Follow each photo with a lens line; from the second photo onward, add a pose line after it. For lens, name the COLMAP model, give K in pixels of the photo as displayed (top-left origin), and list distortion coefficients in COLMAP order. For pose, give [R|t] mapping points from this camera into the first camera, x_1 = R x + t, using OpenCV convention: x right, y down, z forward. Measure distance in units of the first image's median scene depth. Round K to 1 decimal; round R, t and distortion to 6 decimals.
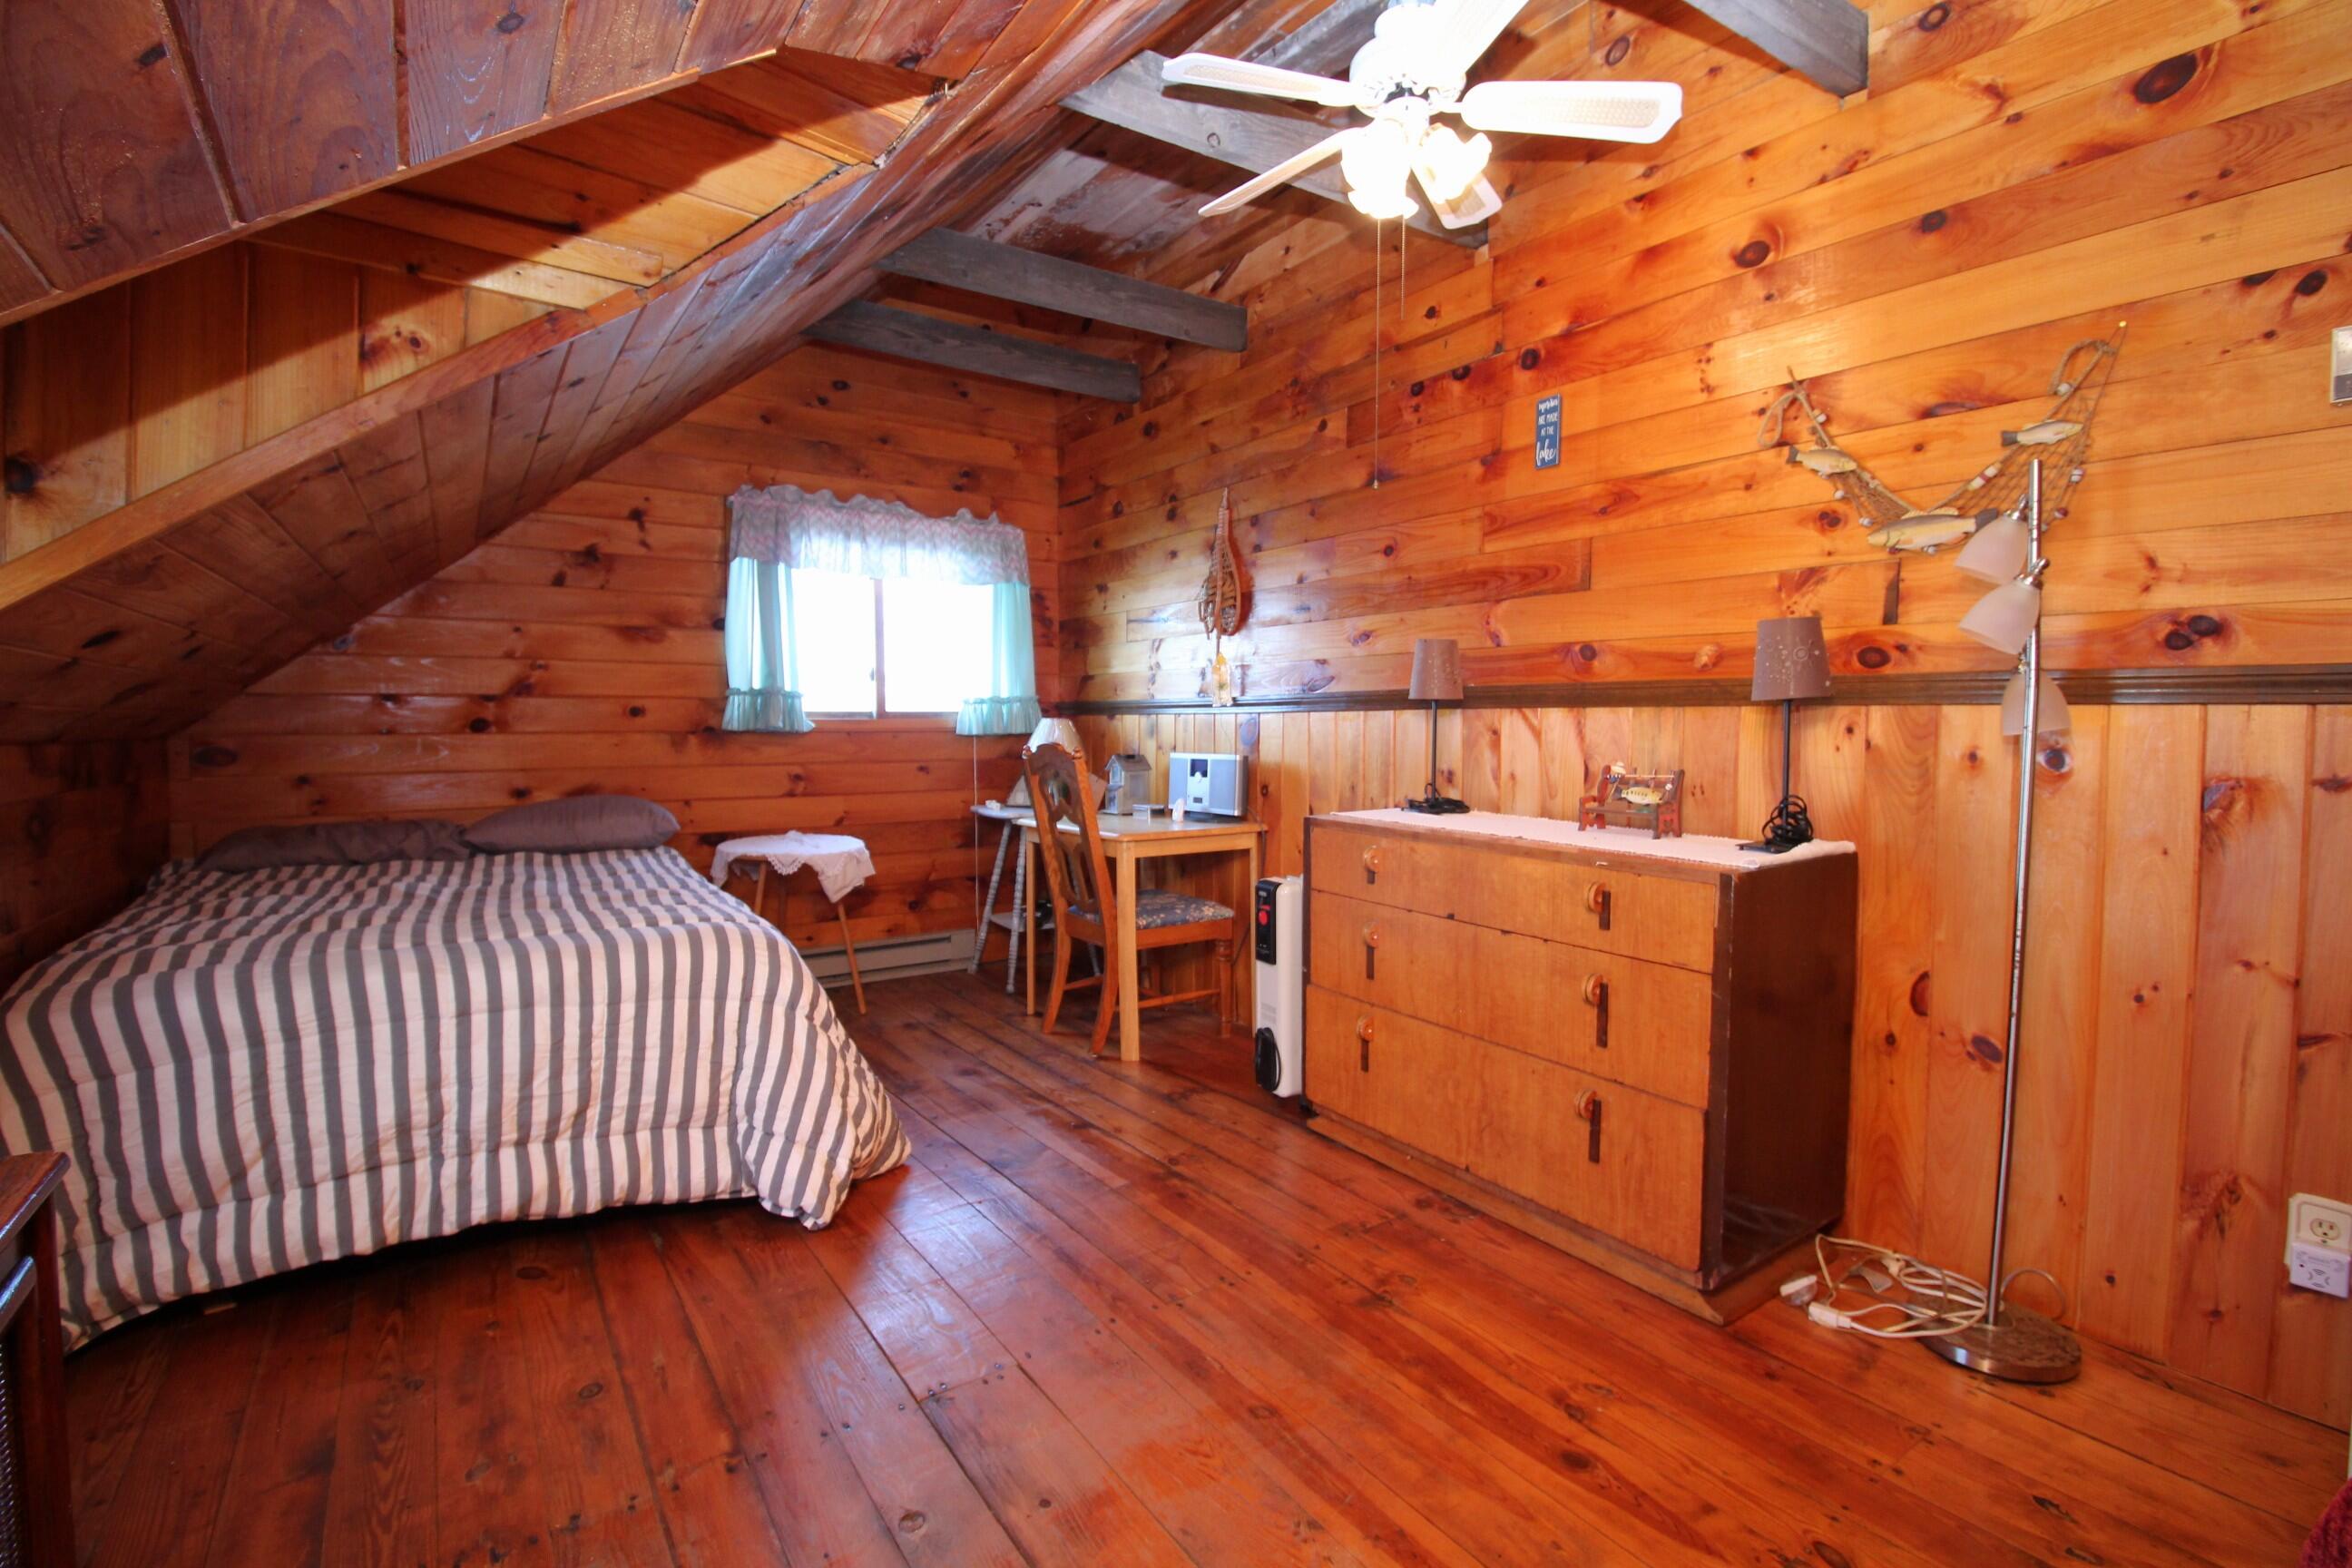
lens RADIAL K [[1076.9, 0, 1165.0], [0, 1076.9, 777.5], [0, 0, 1]] dist [-0.000169, -0.019794]
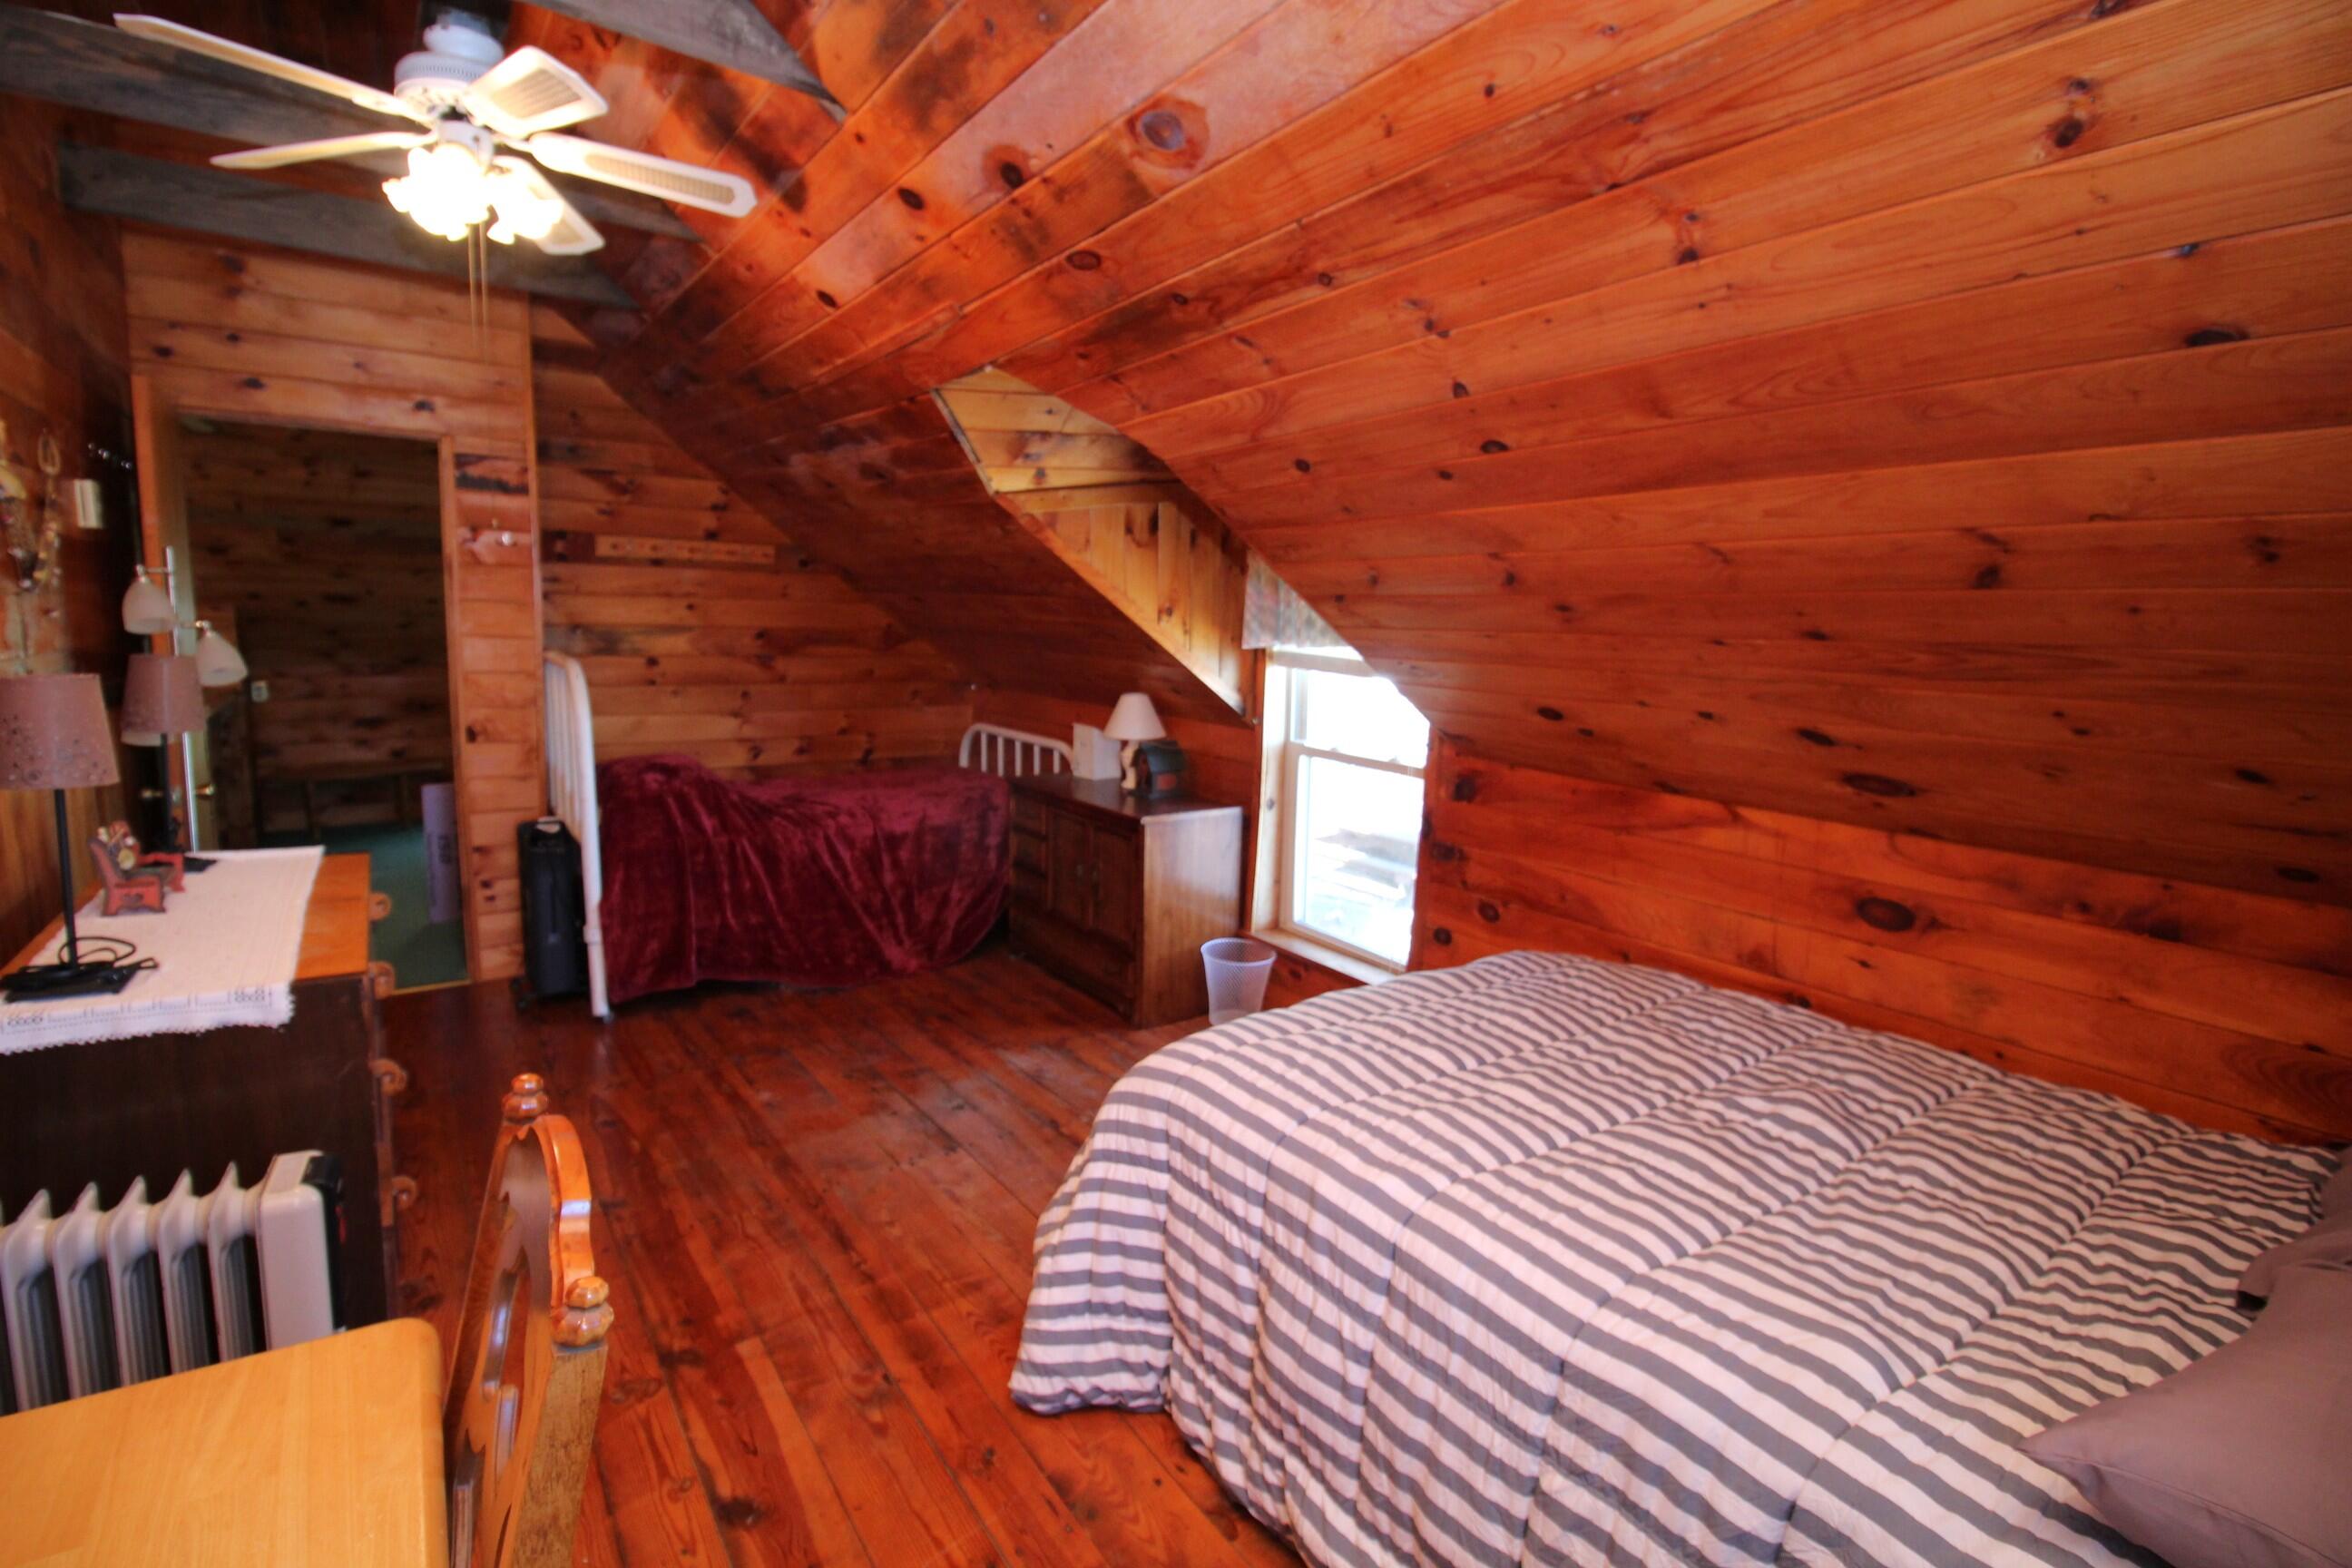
lens RADIAL K [[1076.9, 0, 1165.0], [0, 1076.9, 777.5], [0, 0, 1]] dist [-0.000169, -0.019794]
pose [[-0.999384, -0.027543, -0.021751, -0.219157], [-0.031217, 0.980838, 0.192310, -0.147600], [0.016038, 0.192871, -0.981093, 1.144618]]
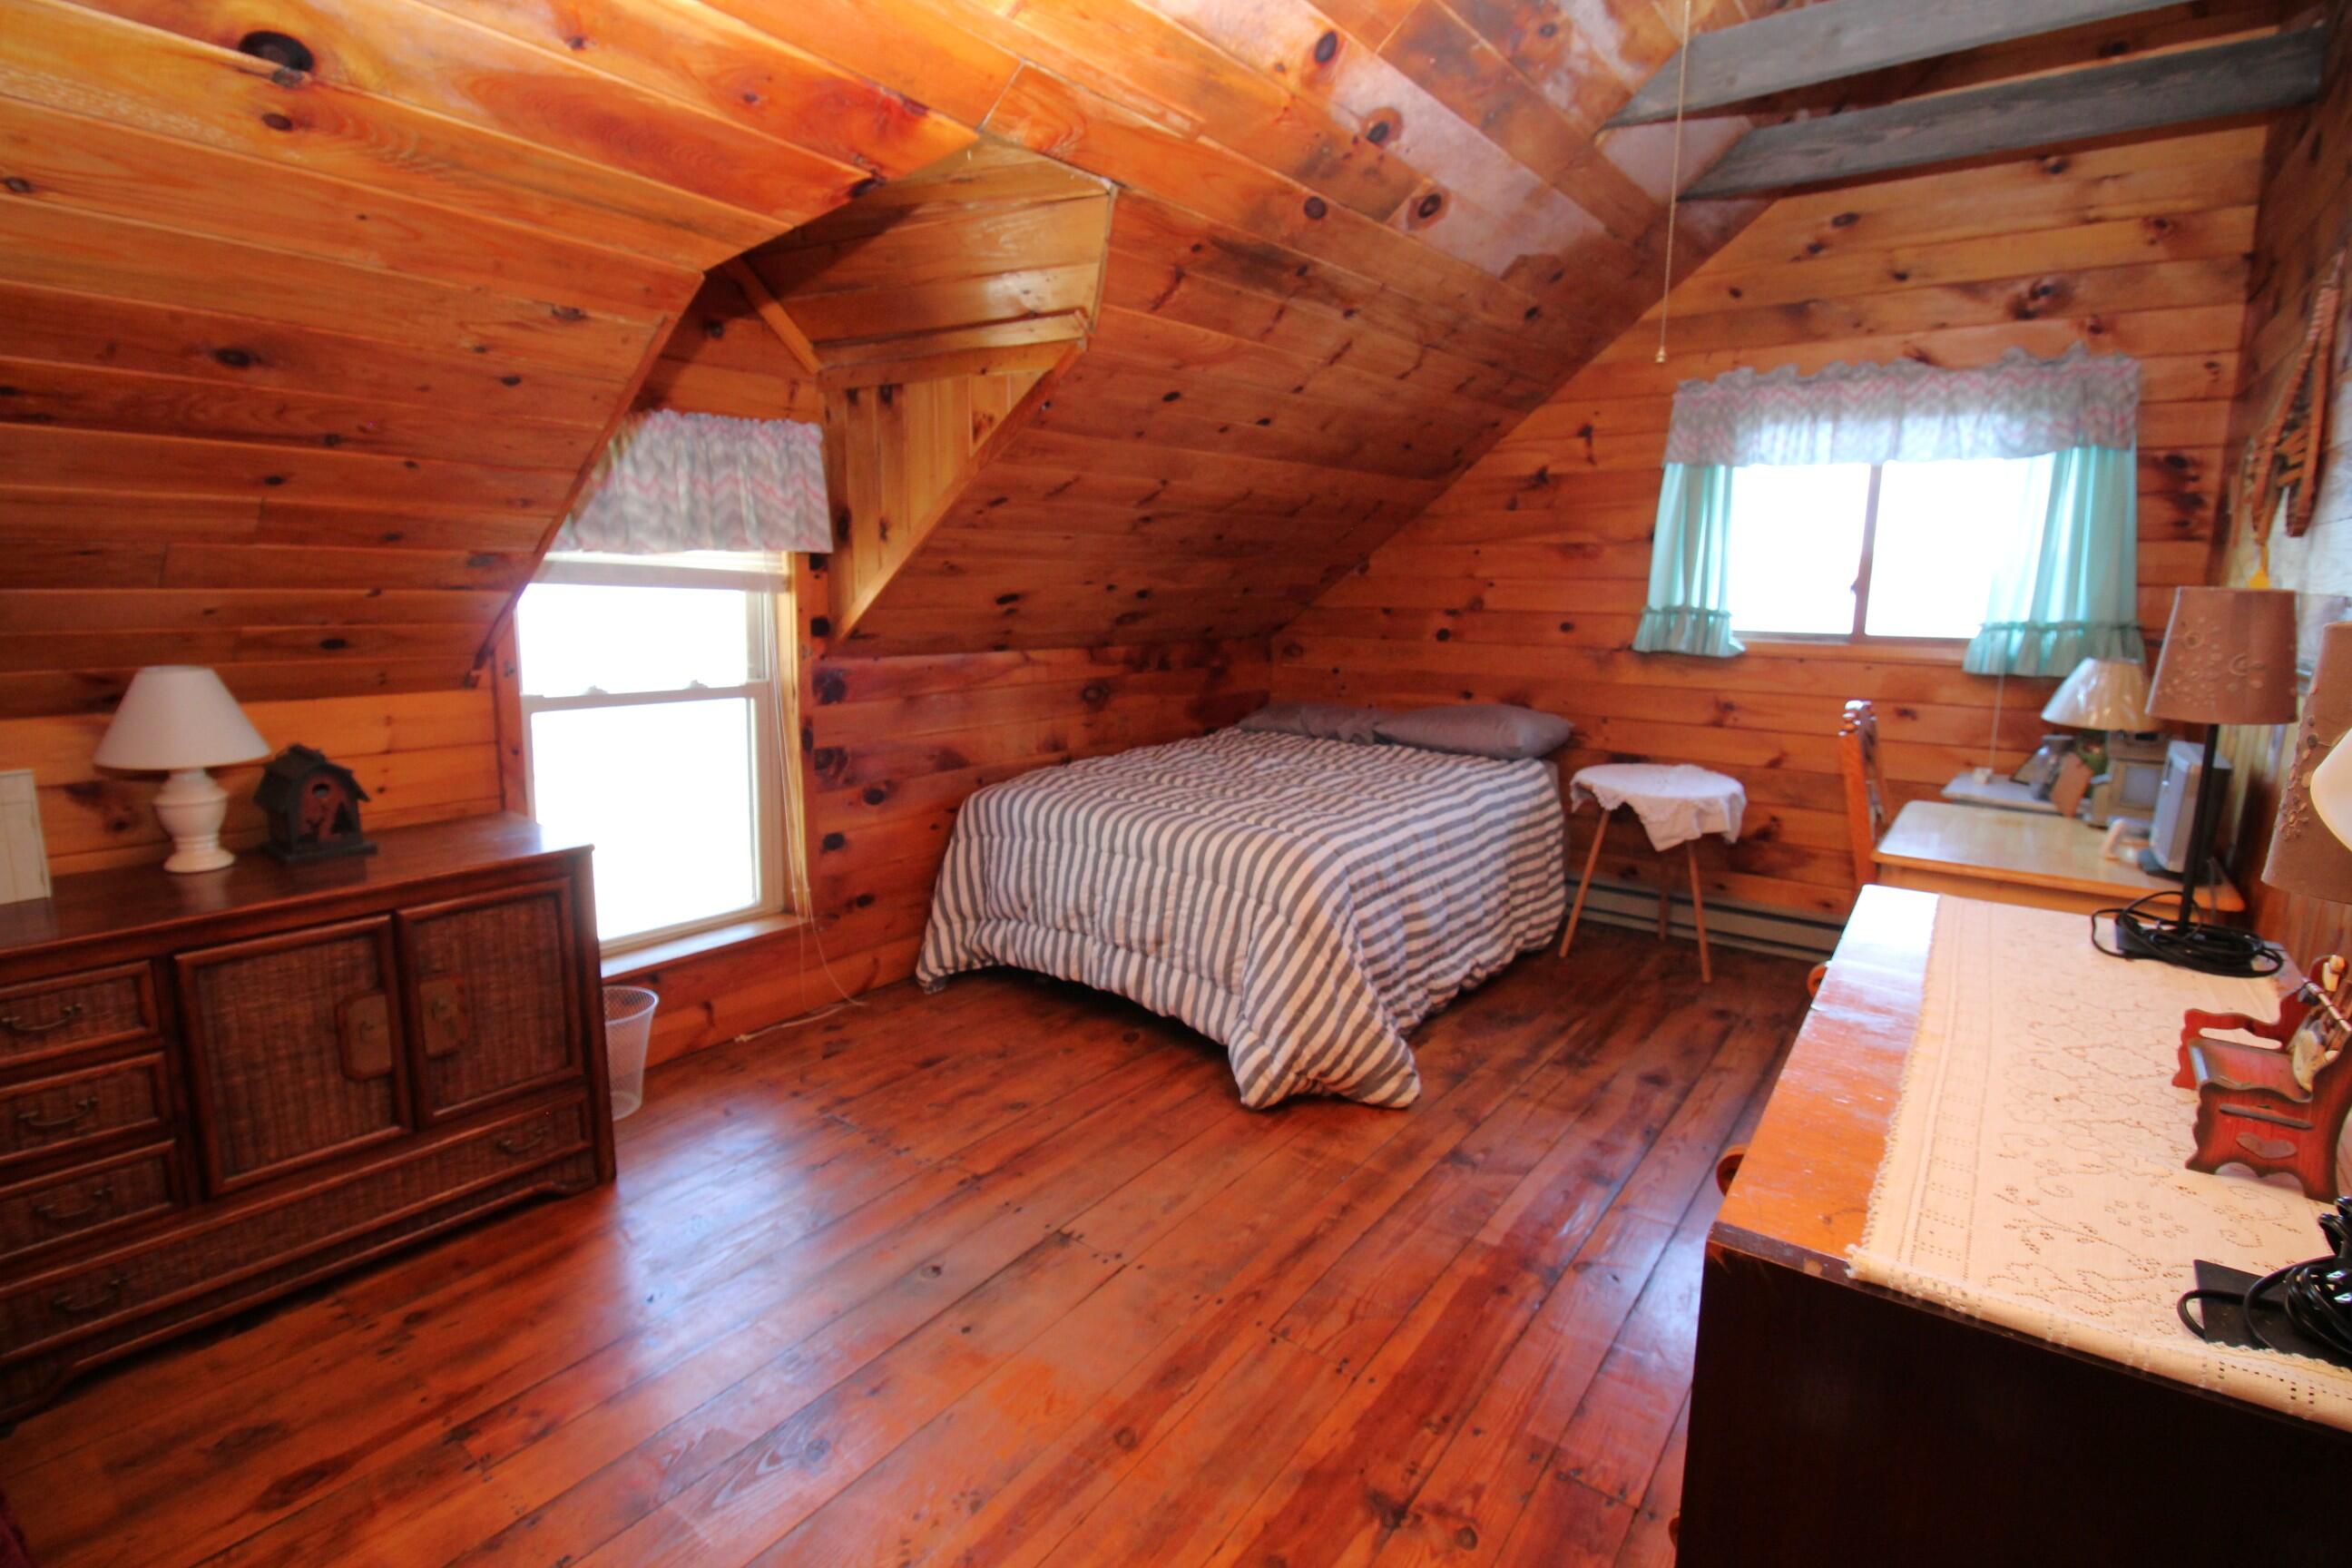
lens RADIAL K [[1076.9, 0, 1165.0], [0, 1076.9, 777.5], [0, 0, 1]] dist [-0.000169, -0.019794]
pose [[0.302311, 0.176576, -0.936712, 0.405828], [-0.055444, 0.984286, 0.167650, -0.074350], [0.951595, 0.001253, 0.307351, 0.326251]]
